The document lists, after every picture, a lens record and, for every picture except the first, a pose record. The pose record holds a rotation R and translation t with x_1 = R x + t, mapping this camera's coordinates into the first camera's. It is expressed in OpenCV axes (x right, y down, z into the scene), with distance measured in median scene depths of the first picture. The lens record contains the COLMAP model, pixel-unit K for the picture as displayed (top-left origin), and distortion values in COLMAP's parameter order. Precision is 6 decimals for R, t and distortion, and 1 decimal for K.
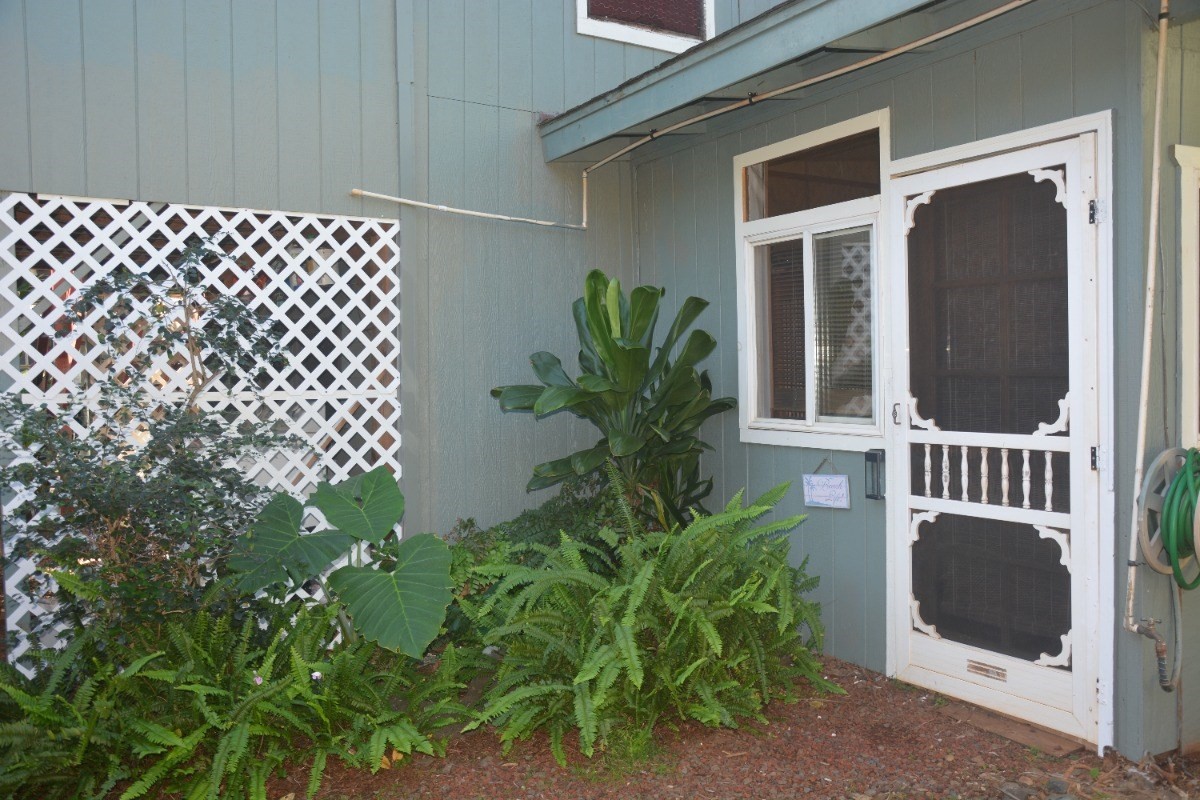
lens RADIAL K [[960.5, 0, 590.0], [0, 960.5, 400.7], [0, 0, 1]] dist [-0.113904, 0.071629]
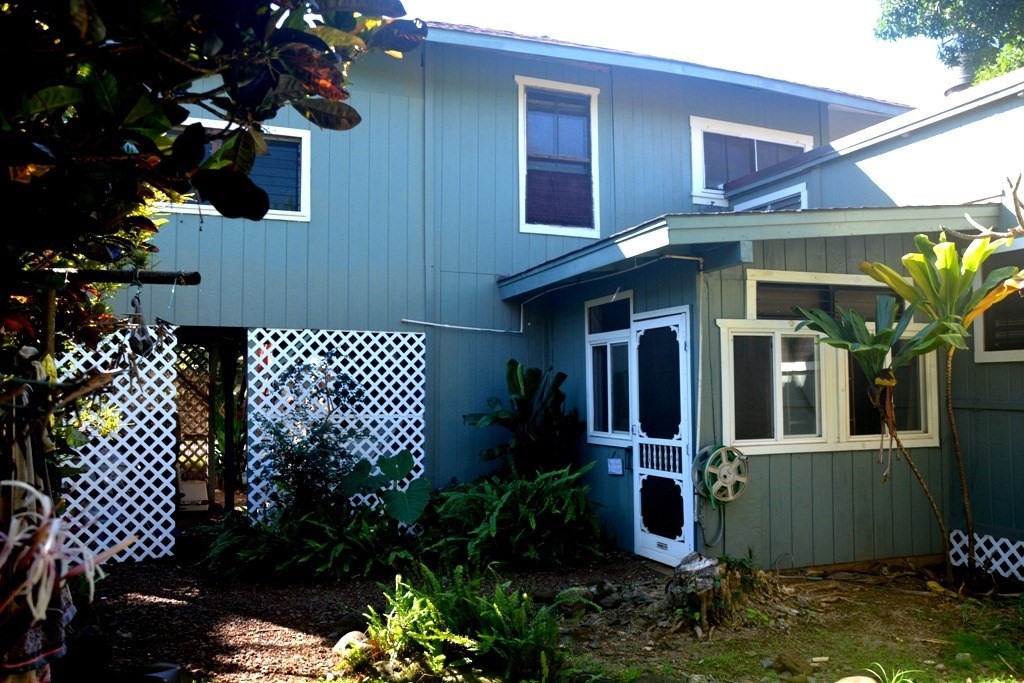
lens RADIAL K [[819.7, 0, 518.5], [0, 819.7, 344.7], [0, 0, 1]] dist [-0.113904, 0.071629]
pose [[0.986114, 0.001075, -0.166065, 0.343596], [-0.015827, 0.996036, -0.087537, -0.011495], [0.165313, 0.088949, 0.982222, -0.832431]]
